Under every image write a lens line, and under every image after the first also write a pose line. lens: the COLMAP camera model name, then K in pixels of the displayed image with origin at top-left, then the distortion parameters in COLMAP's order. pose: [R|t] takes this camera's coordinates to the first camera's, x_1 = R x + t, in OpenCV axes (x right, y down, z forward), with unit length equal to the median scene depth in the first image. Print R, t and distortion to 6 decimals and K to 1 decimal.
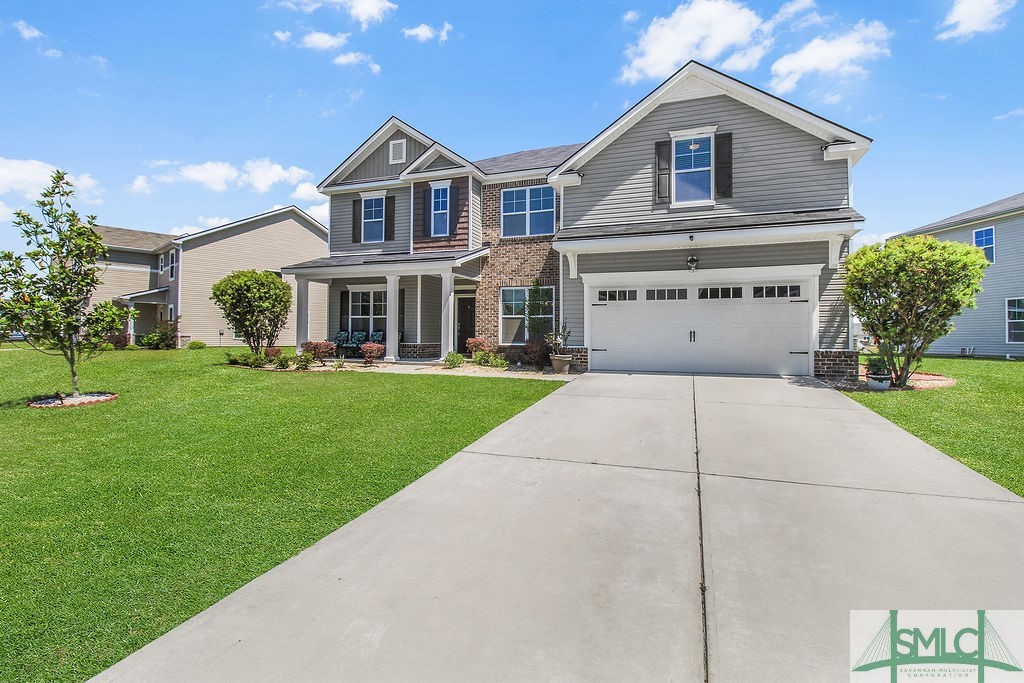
lens RADIAL K [[476.0, 0, 504.7], [0, 476.0, 332.2], [0, 0, 1]] dist [-0.011142, -0.000622]
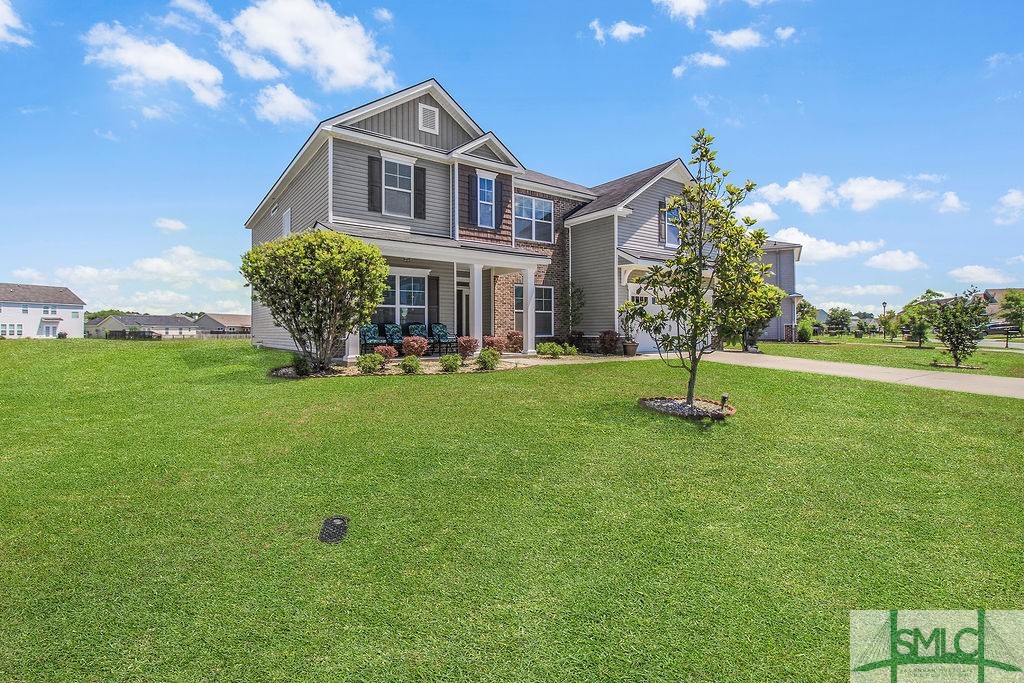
lens RADIAL K [[476.0, 0, 515.1], [0, 476.0, 332.2], [0, 0, 1]] dist [-0.011142, -0.000622]
pose [[0.559536, -0.011966, 0.828720, -0.907885], [-0.002014, 0.999873, 0.015797, -0.001339], [-0.828804, -0.010508, 0.559441, 0.393113]]
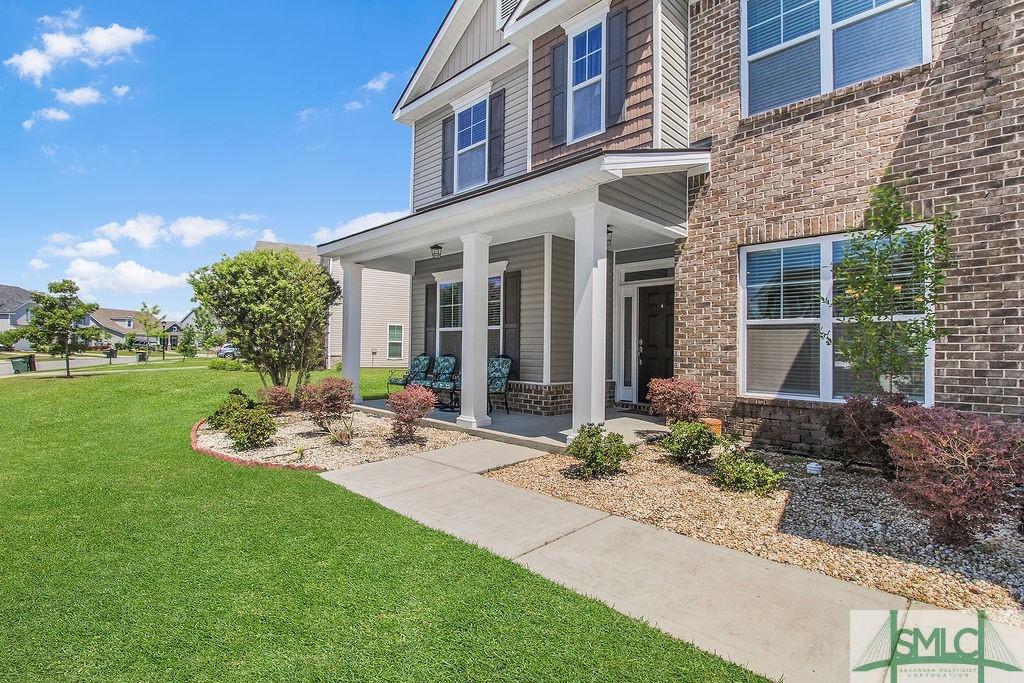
lens RADIAL K [[476.0, 0, 503.8], [0, 476.0, 342.2], [0, 0, 1]] dist [-0.011142, -0.000622]
pose [[0.908977, -0.002943, -0.416835, -0.024321], [-0.002275, 0.999925, -0.012019, -0.011884], [0.416840, 0.011873, 0.908903, 0.572155]]
